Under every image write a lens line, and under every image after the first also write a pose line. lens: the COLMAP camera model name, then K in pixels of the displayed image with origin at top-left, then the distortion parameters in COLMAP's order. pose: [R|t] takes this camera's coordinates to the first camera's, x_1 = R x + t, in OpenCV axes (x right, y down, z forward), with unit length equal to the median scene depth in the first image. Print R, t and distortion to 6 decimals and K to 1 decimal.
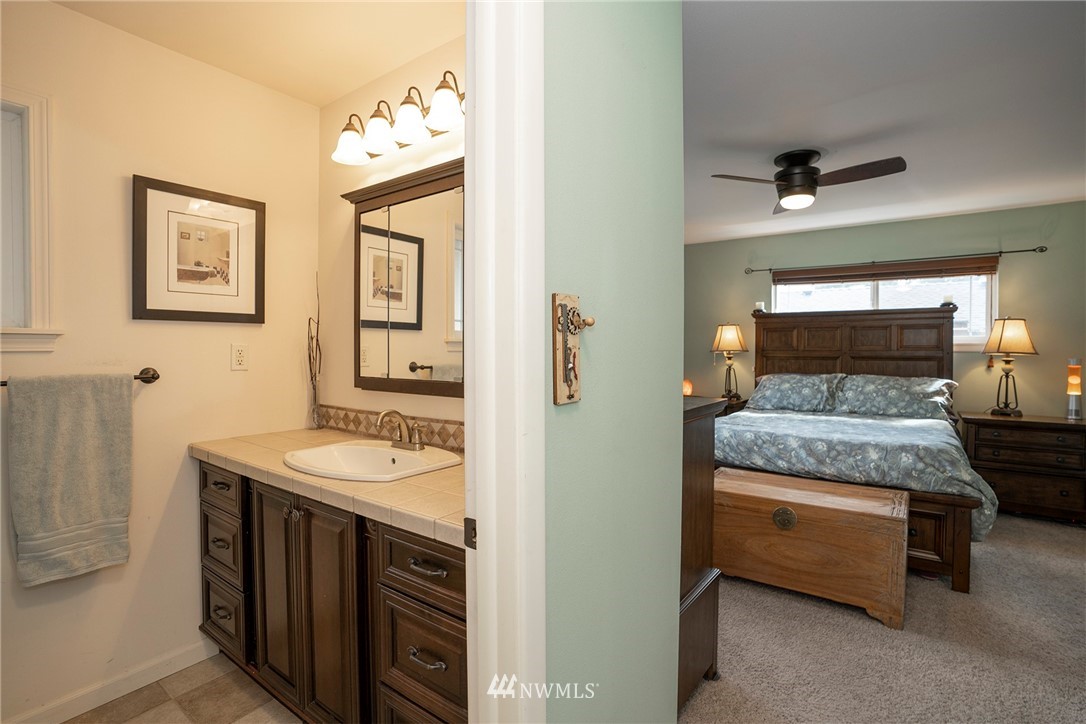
lens RADIAL K [[509.3, 0, 545.1], [0, 509.3, 359.2], [0, 0, 1]] dist [-0.067526, 0.025634]
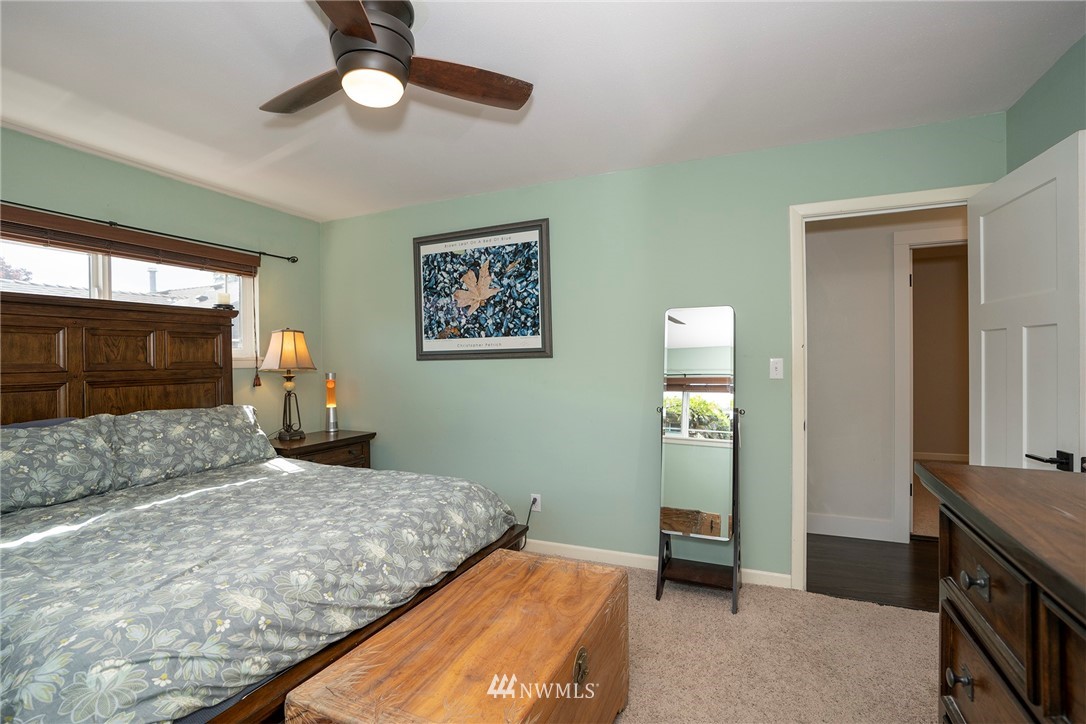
lens RADIAL K [[509.3, 0, 545.1], [0, 509.3, 359.2], [0, 0, 1]] dist [-0.067526, 0.025634]
pose [[-0.208361, -0.003028, 0.978047, -0.031959], [0.034998, 0.999332, 0.010550, -0.021034], [-0.977426, 0.036428, -0.208116, 0.687870]]
